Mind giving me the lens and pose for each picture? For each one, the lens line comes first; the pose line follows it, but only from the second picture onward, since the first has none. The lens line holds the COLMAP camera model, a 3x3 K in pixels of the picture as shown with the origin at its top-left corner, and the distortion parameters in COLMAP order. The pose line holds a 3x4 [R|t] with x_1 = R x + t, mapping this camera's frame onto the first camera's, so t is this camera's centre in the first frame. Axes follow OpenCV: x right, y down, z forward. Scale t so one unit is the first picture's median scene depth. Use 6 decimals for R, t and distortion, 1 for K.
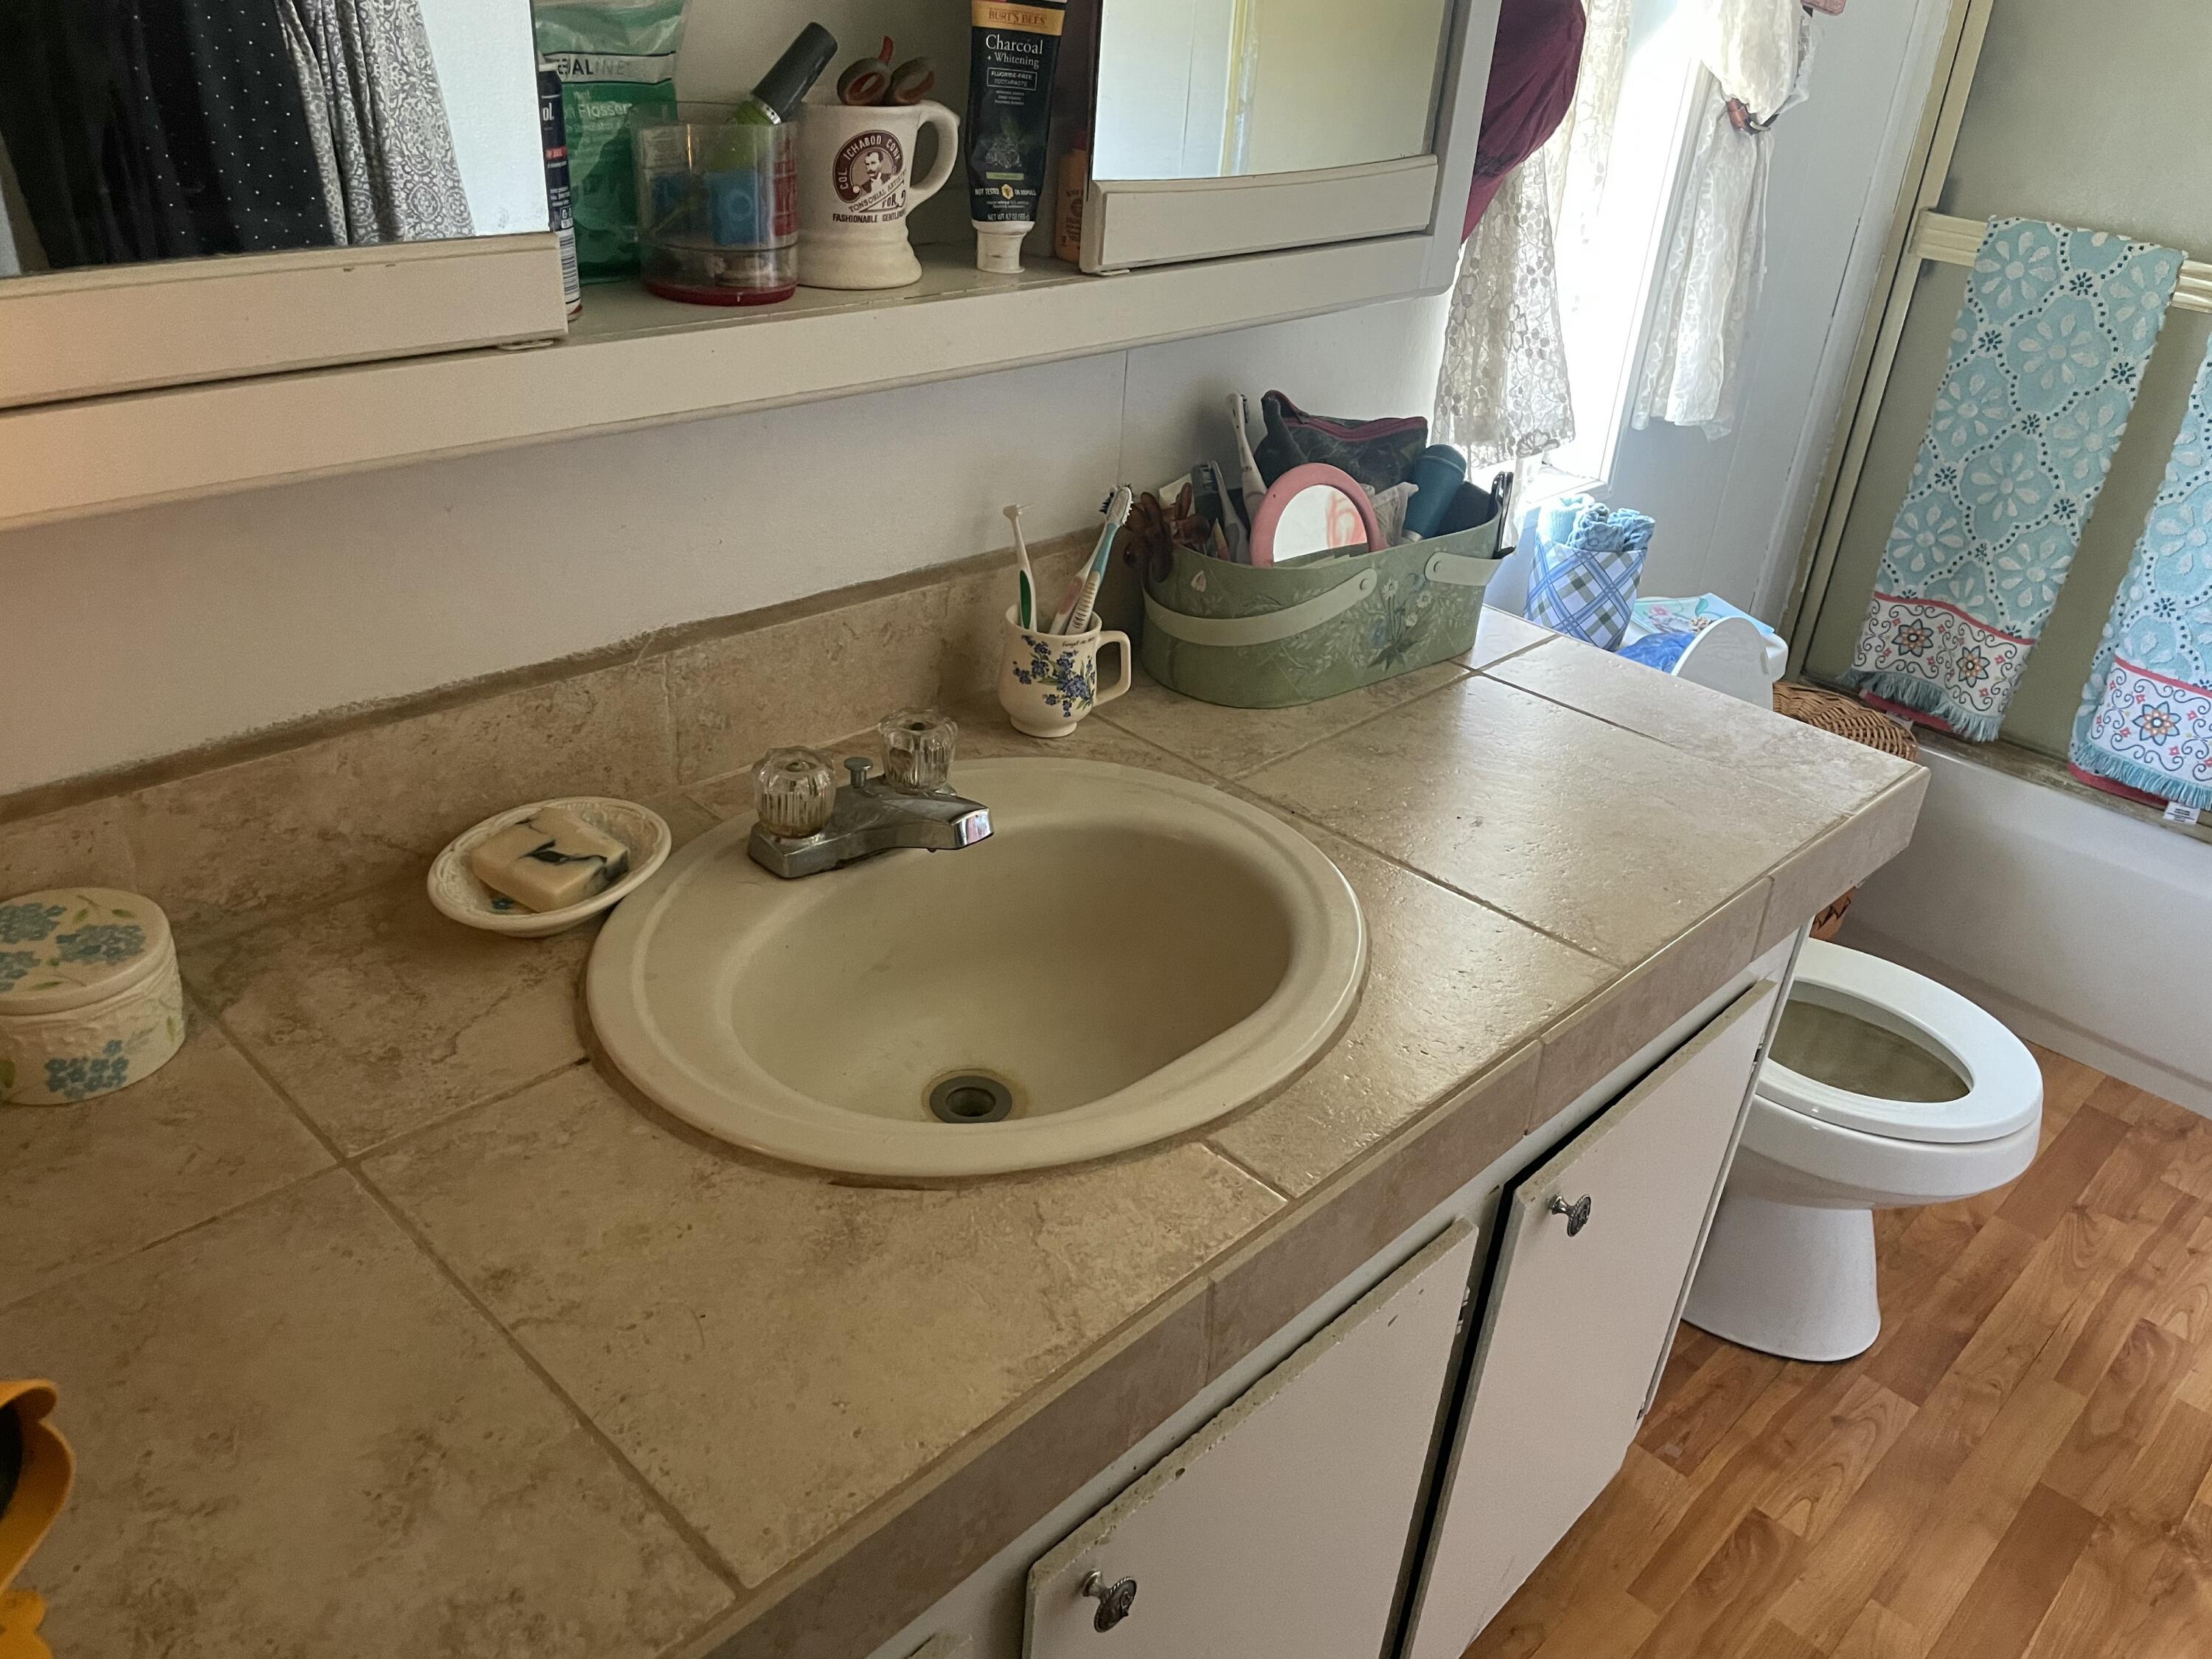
lens RADIAL K [[1646.5, 0, 1101.3], [0, 1646.5, 796.9], [0, 0, 1]] dist [0.069628, -0.109137]
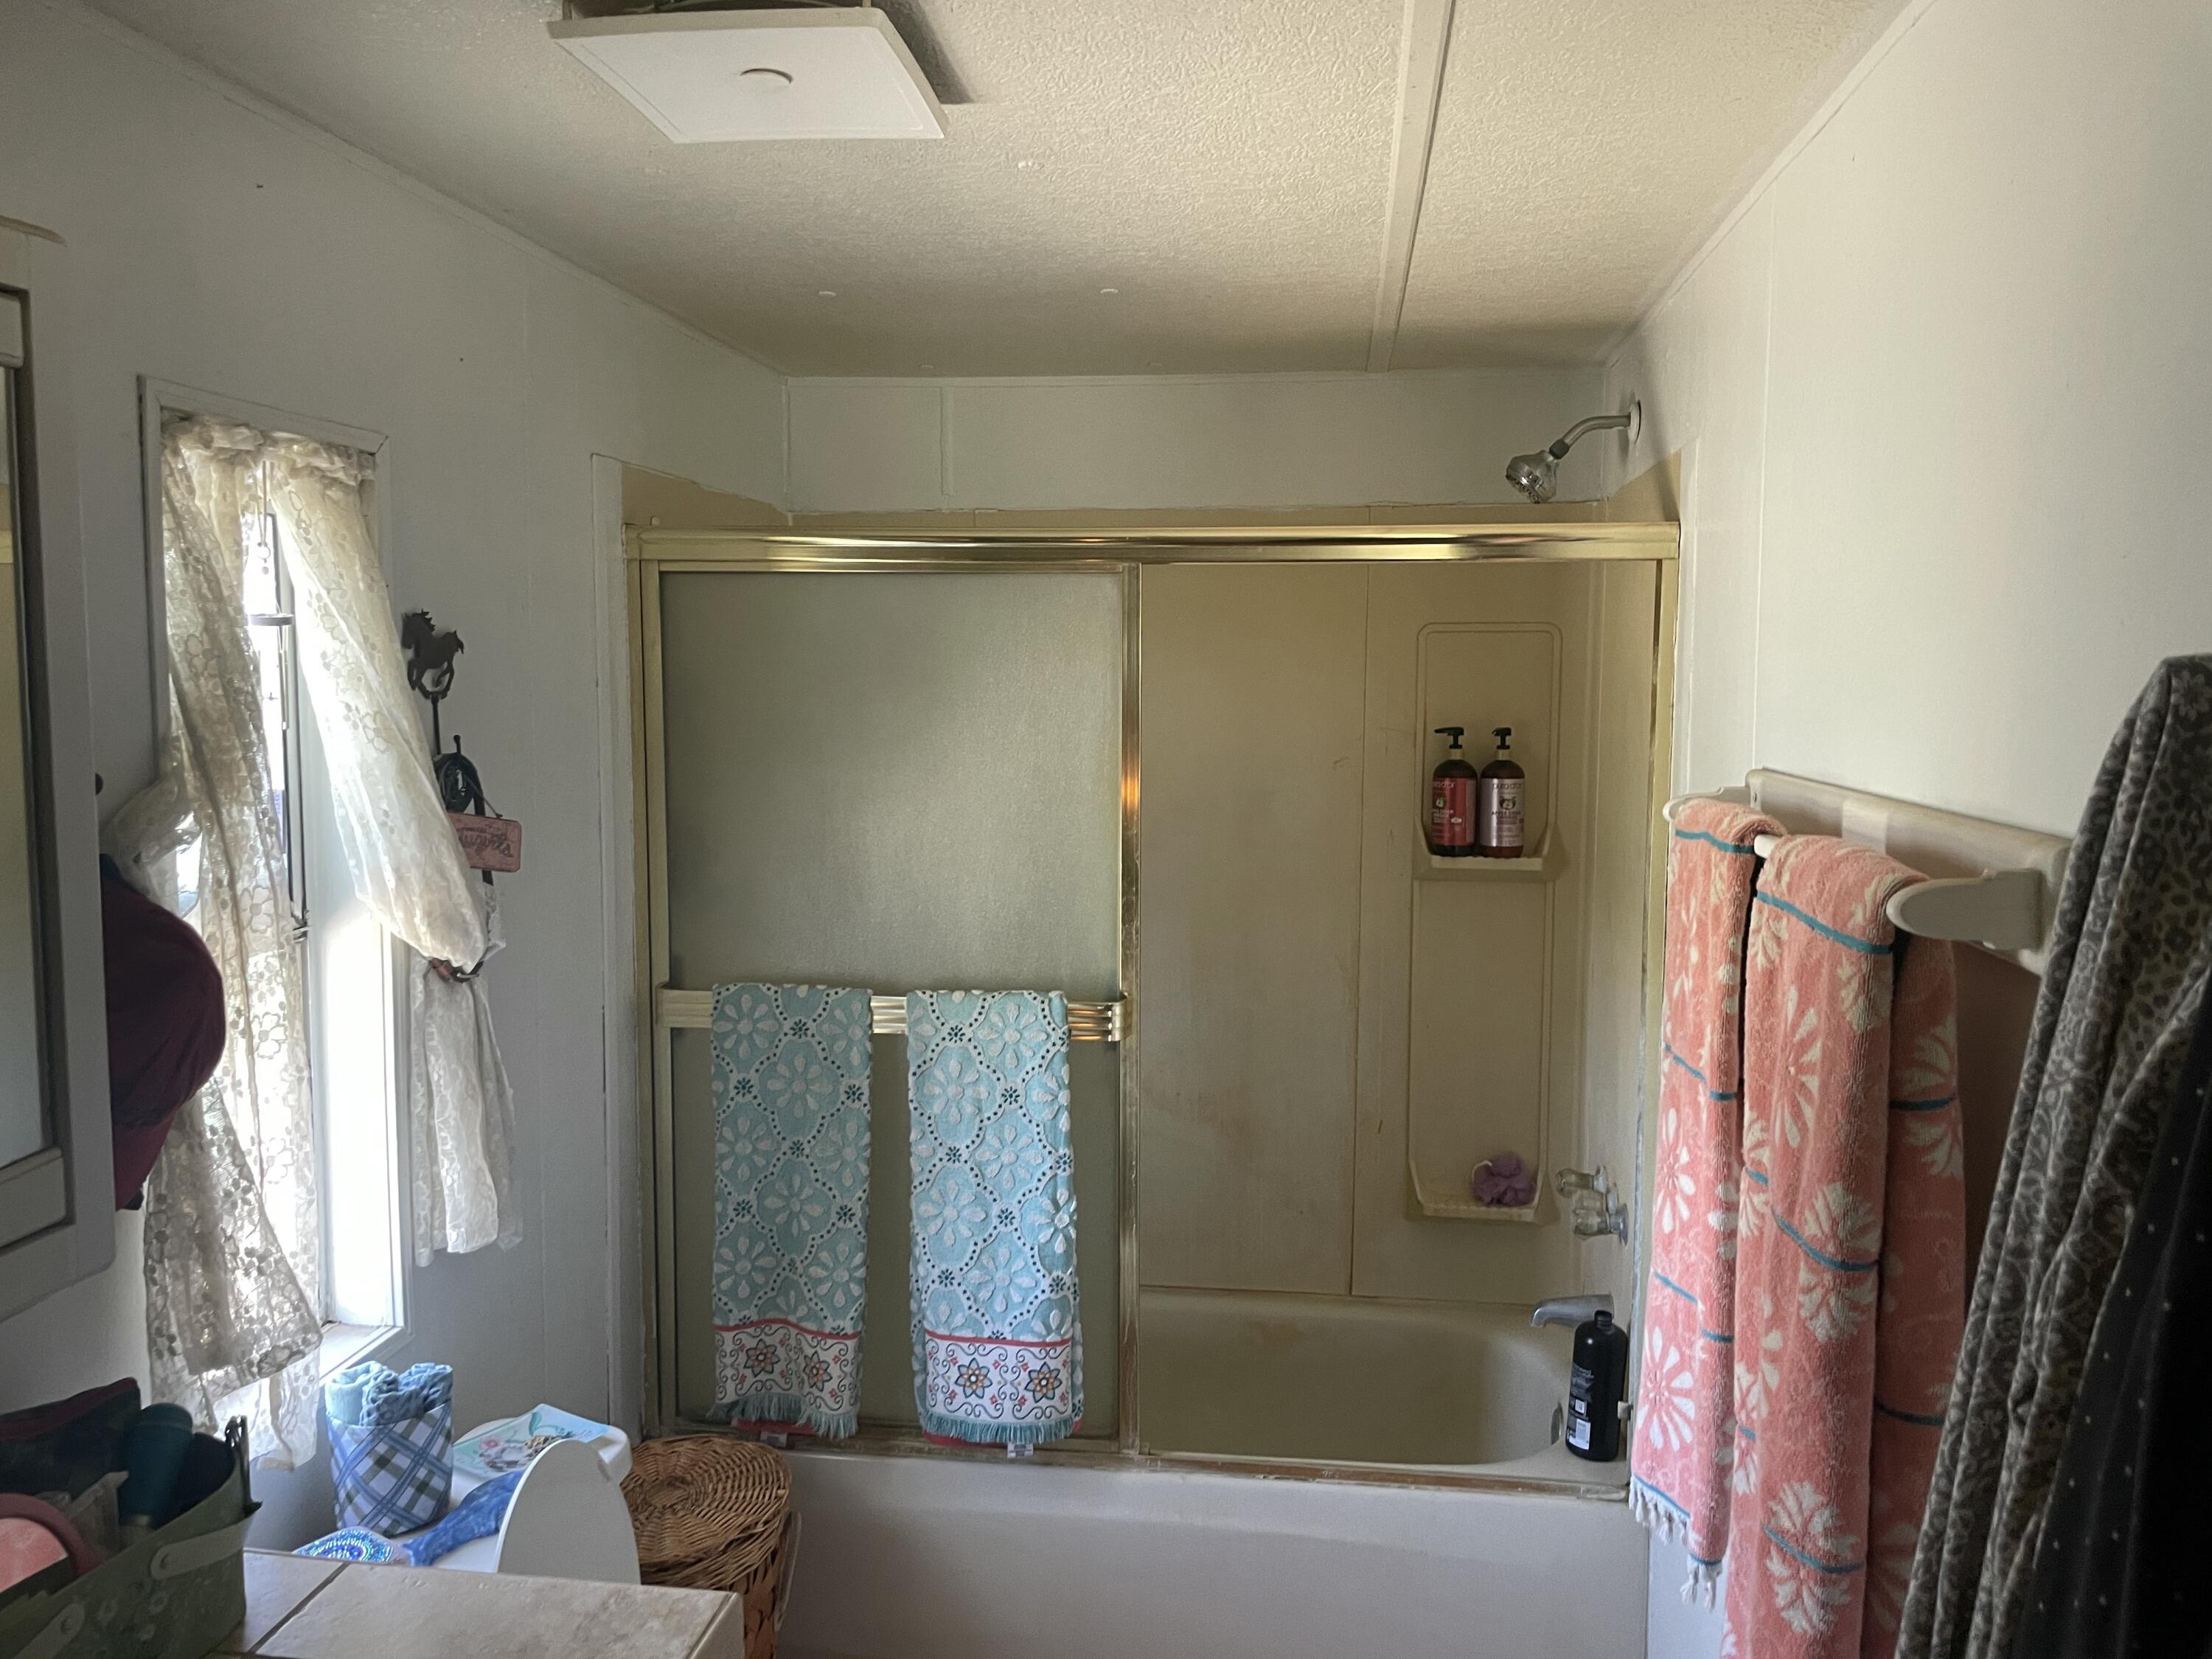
lens RADIAL K [[1646.5, 0, 1101.3], [0, 1646.5, 796.9], [0, 0, 1]] dist [0.069628, -0.109137]
pose [[0.792508, -0.105360, 0.600691, 0.077532], [0.324116, 0.907112, -0.268509, -0.076331], [-0.516604, 0.407489, 0.753042, -0.049014]]
